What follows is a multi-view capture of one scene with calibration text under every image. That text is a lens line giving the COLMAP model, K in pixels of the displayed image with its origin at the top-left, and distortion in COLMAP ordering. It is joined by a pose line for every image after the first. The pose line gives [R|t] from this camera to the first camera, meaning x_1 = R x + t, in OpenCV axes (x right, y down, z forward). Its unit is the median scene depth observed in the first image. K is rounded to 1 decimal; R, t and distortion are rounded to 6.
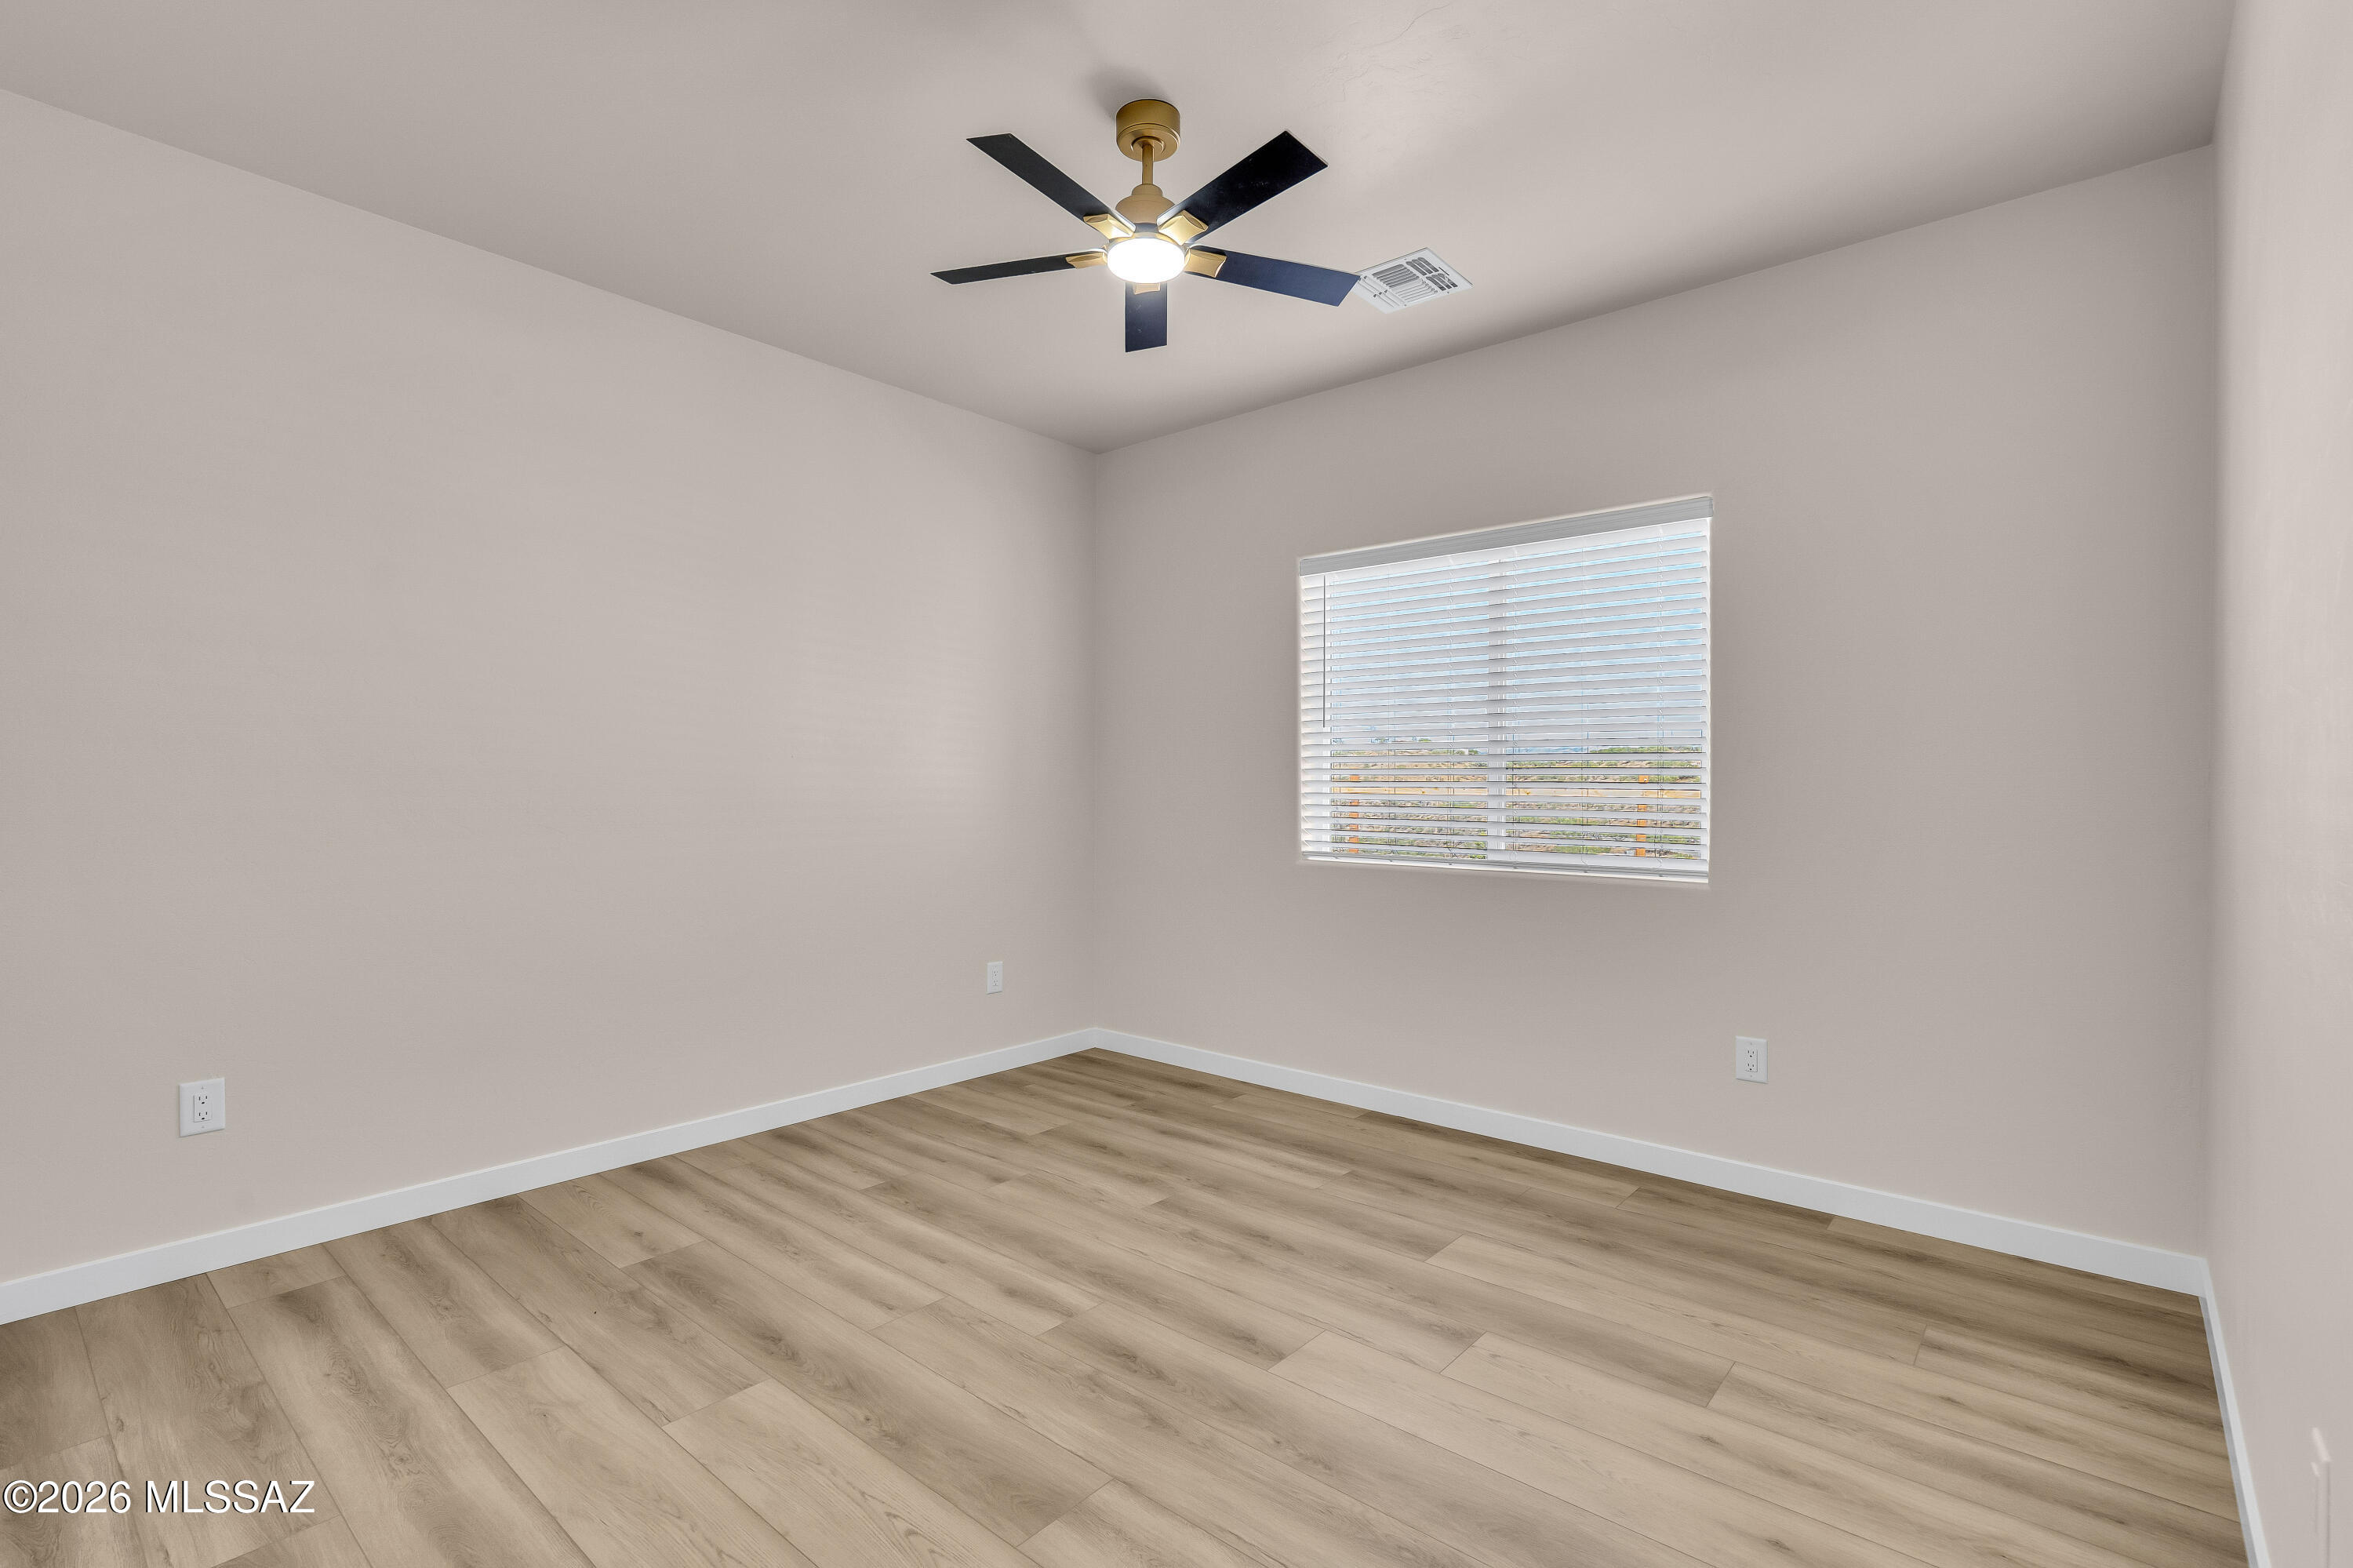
lens RADIAL K [[1076.8, 0, 1181.8], [0, 1076.8, 780.1], [0, 0, 1]] dist [-0.004612, 0.000361]
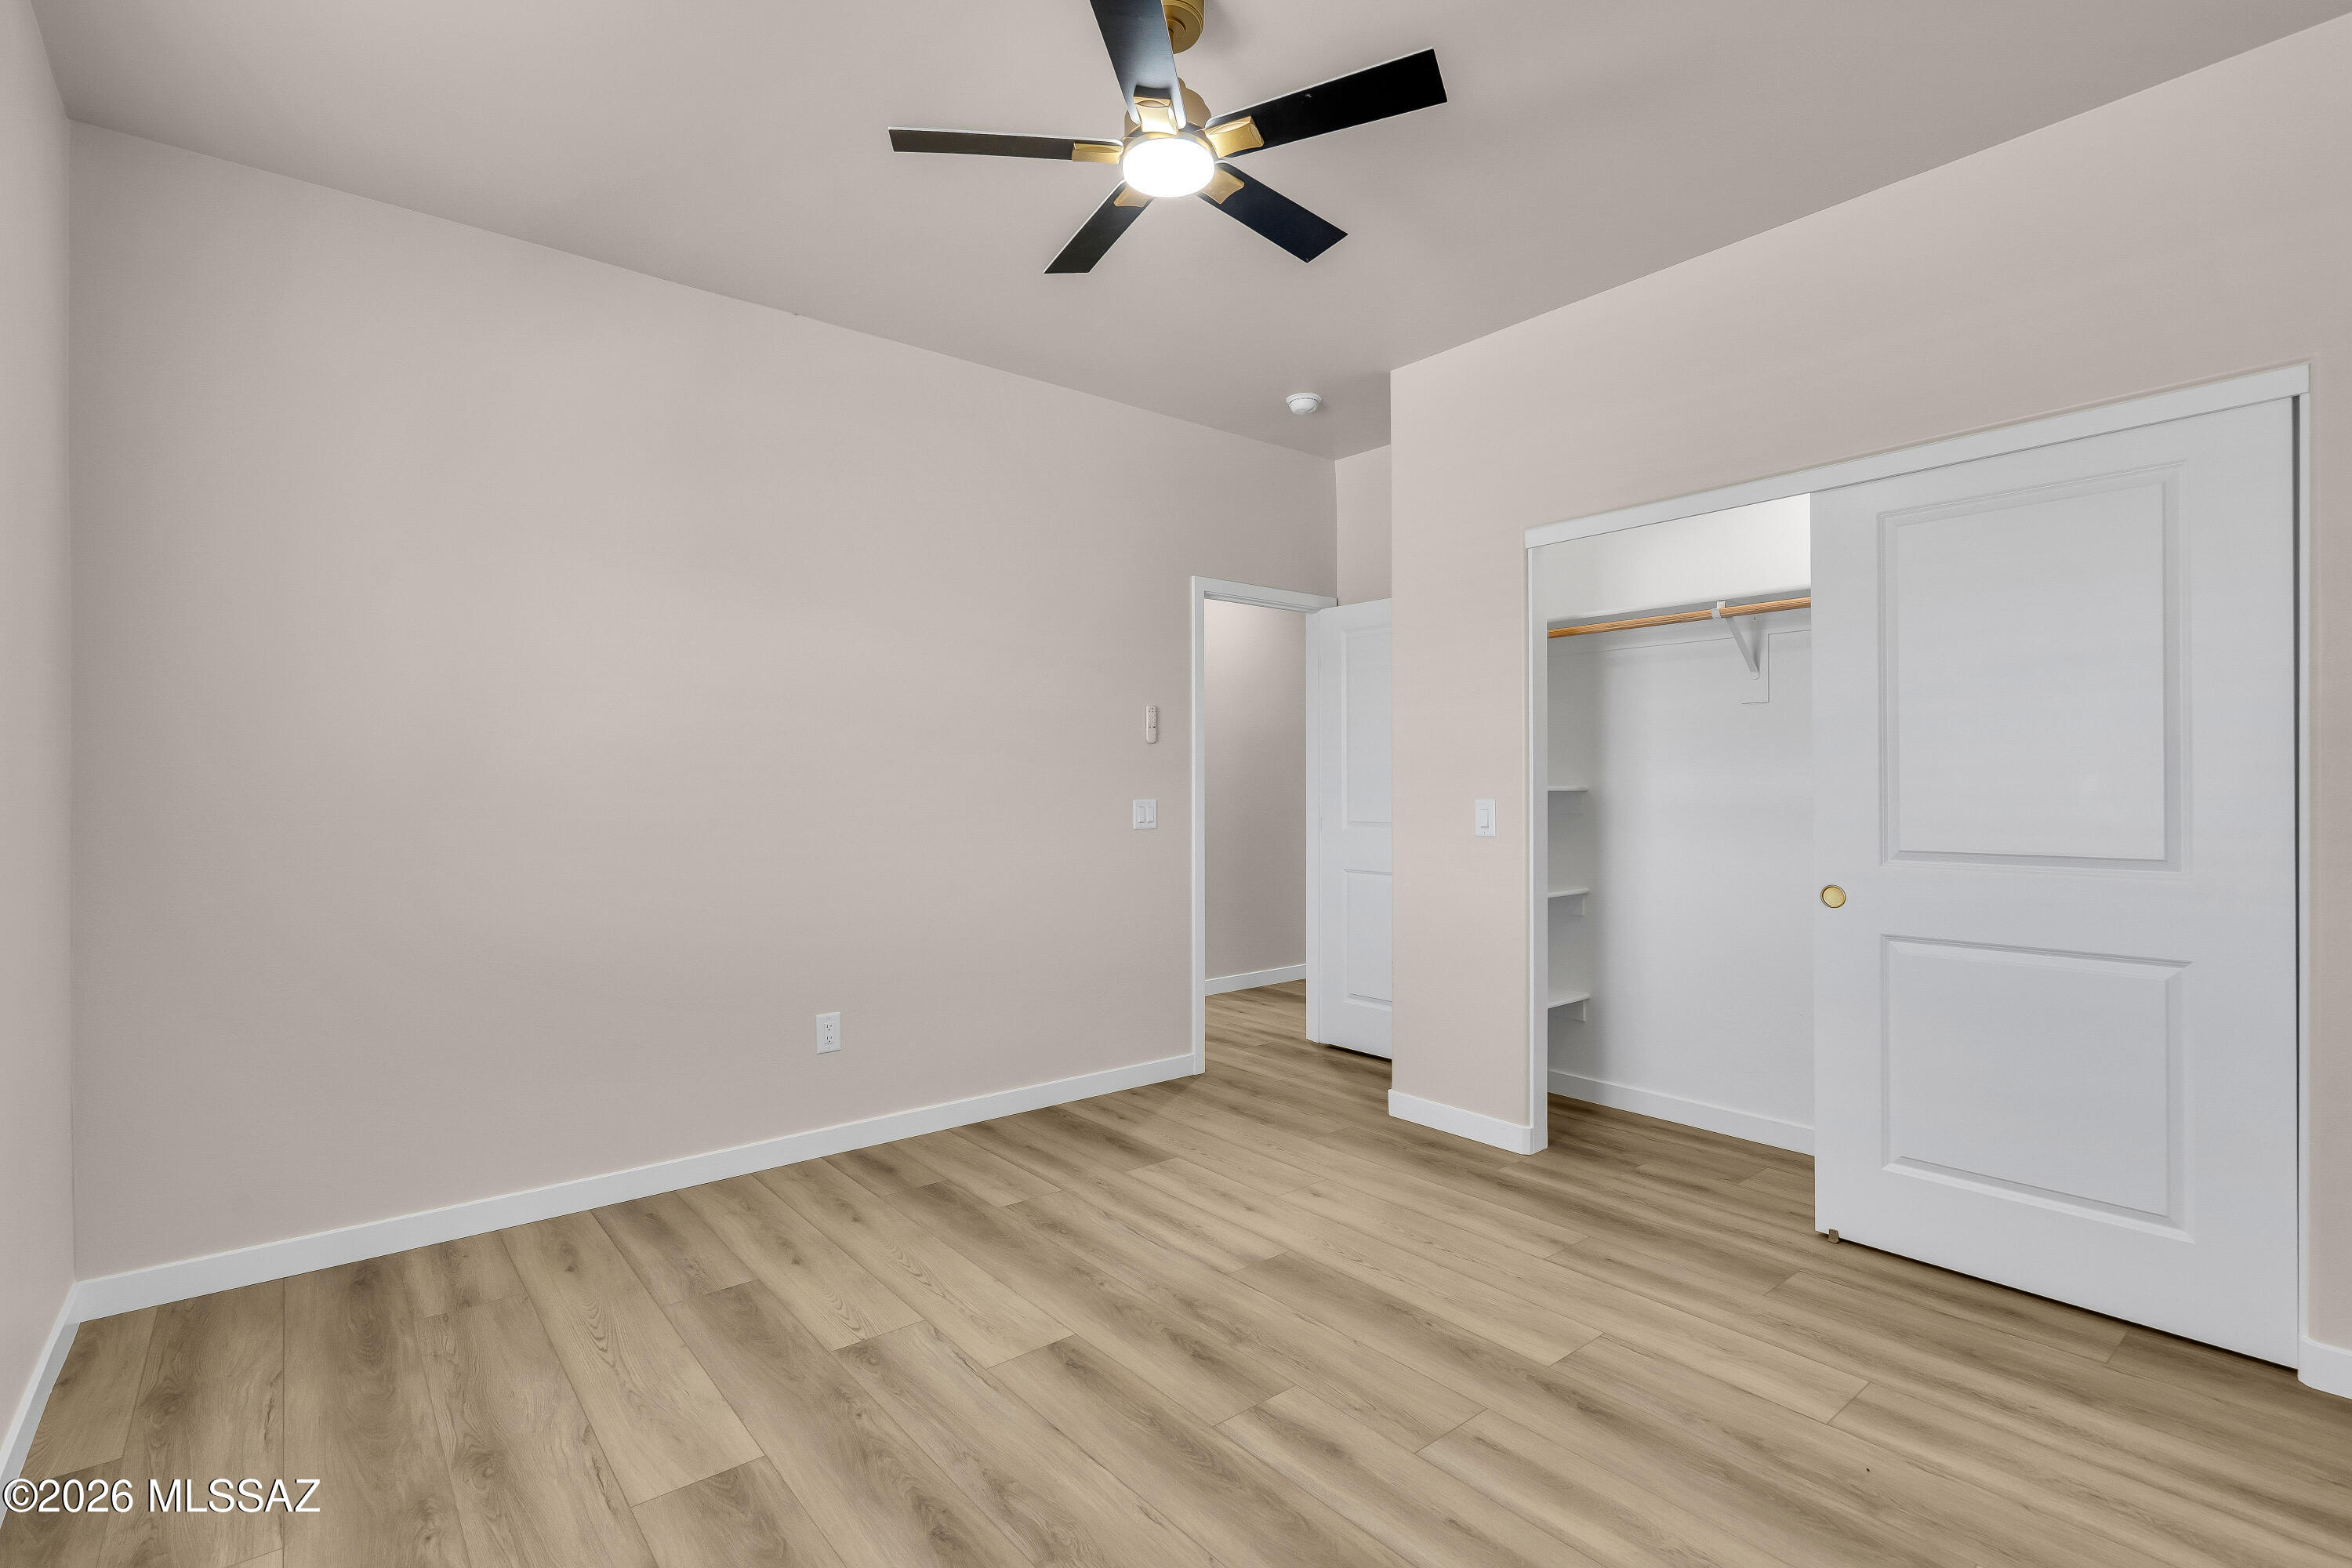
lens RADIAL K [[1076.4, 0, 1178.5], [0, 1076.4, 770.9], [0, 0, 1]] dist [-0.004612, 0.000361]
pose [[-0.983842, 0.001624, 0.179033, -0.204531], [-0.001111, 0.999884, -0.015179, 0.003453], [-0.179037, -0.015133, -0.983726, 1.944178]]
